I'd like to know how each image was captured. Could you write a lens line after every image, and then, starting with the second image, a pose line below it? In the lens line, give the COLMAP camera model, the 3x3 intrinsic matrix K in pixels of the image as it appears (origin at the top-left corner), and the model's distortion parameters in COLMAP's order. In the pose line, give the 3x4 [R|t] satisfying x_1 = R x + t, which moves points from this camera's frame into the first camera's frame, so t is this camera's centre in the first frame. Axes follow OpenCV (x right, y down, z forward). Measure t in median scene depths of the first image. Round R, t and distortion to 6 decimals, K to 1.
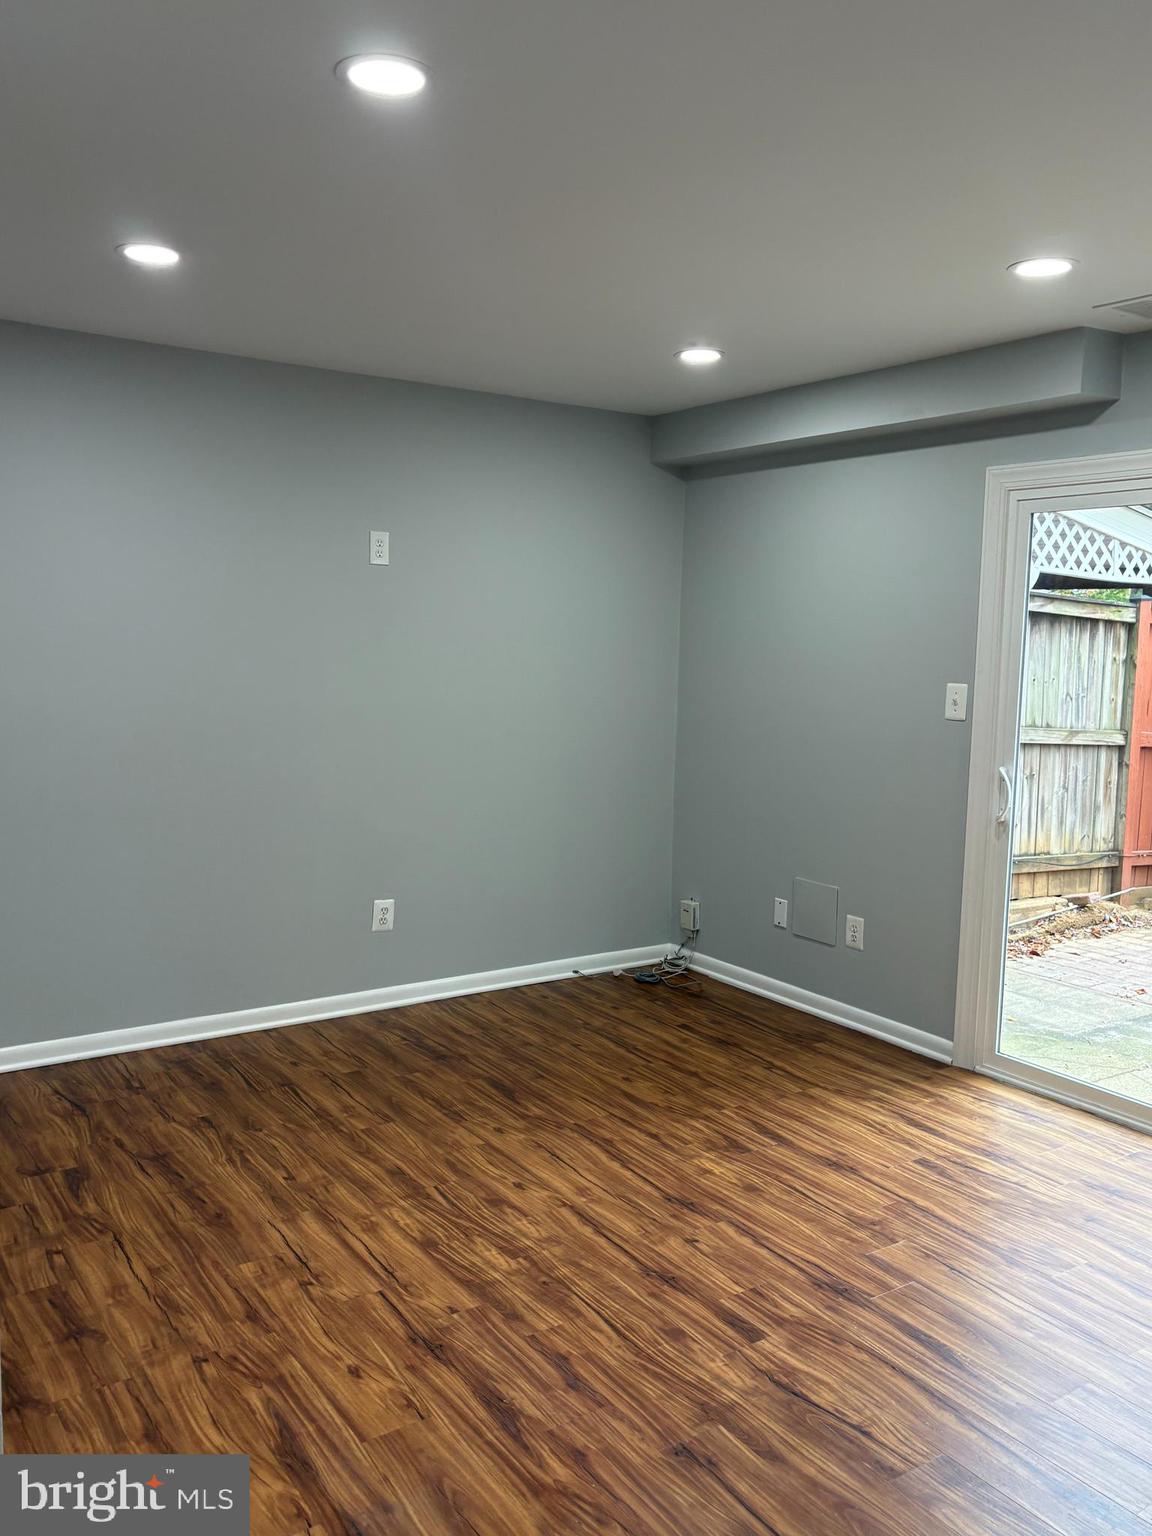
lens RADIAL K [[1258.1, 0, 578.9], [0, 1258.1, 766.5], [0, 0, 1]] dist [0.010905, 0.008460]
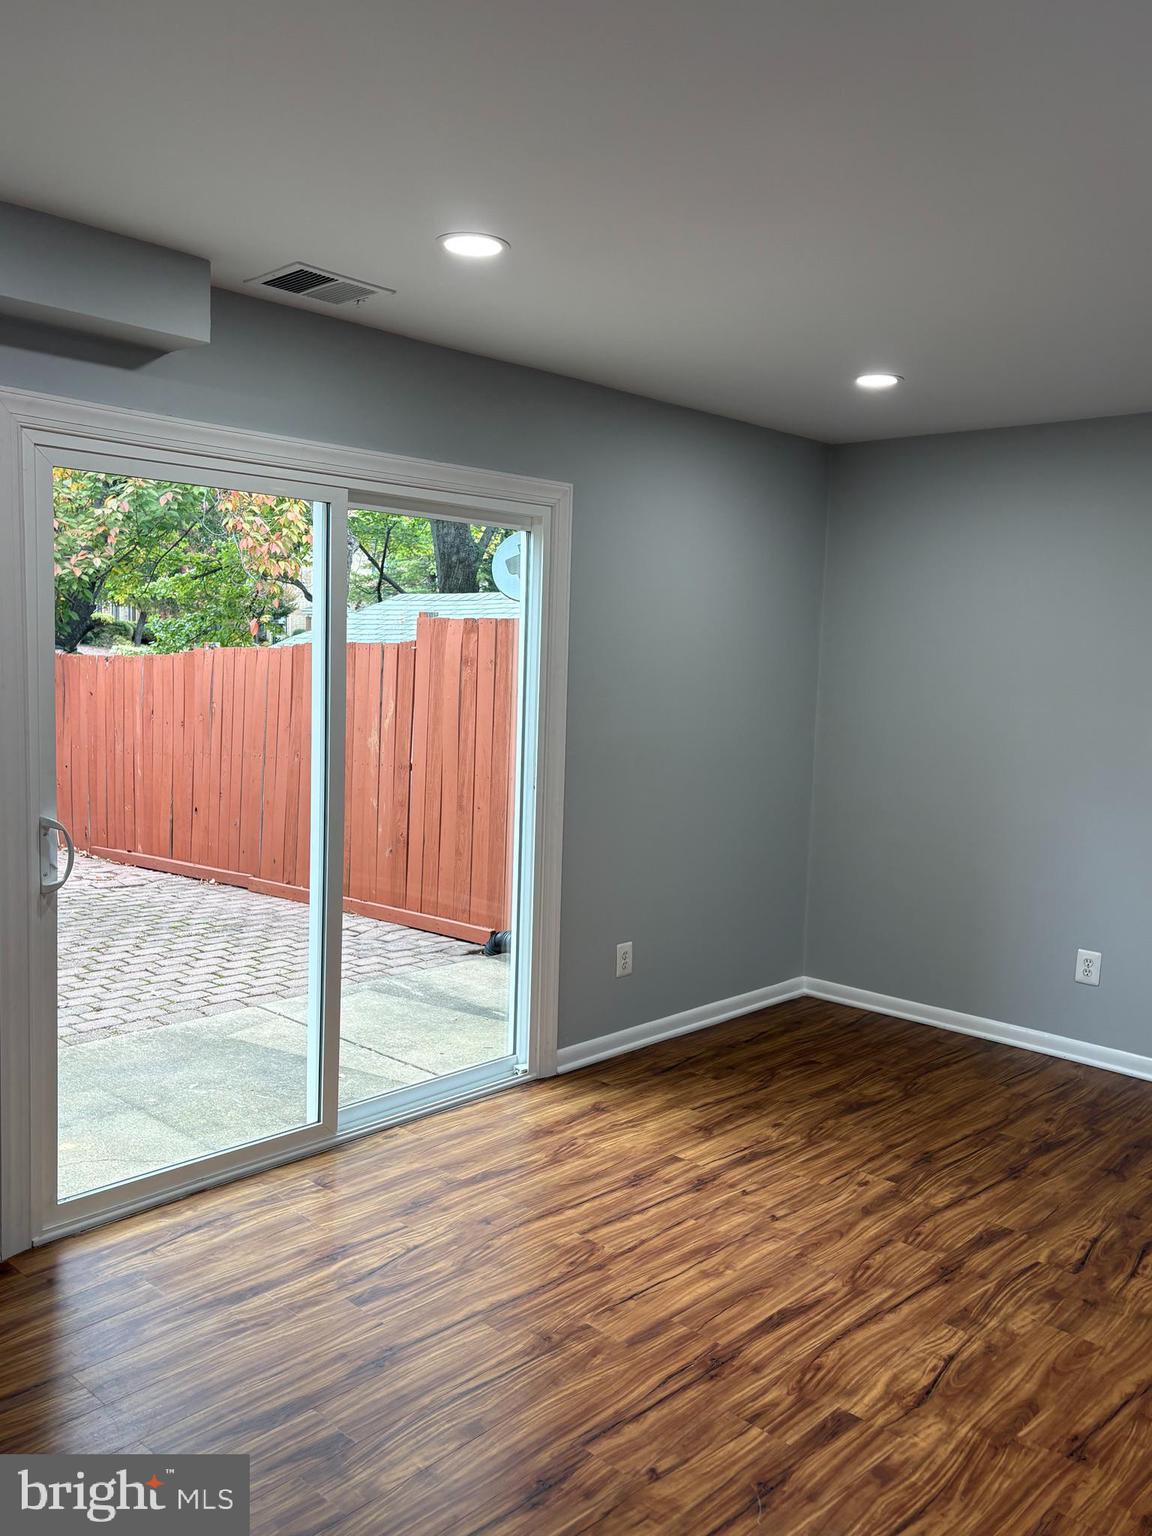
lens RADIAL K [[1258.1, 0, 563.2], [0, 1258.1, 773.4], [0, 0, 1]] dist [0.010905, 0.008460]
pose [[-0.208090, -0.123186, 0.970321, -0.594559], [0.071083, 0.987510, 0.140612, -0.147329], [-0.975523, 0.098233, -0.196735, 1.200760]]
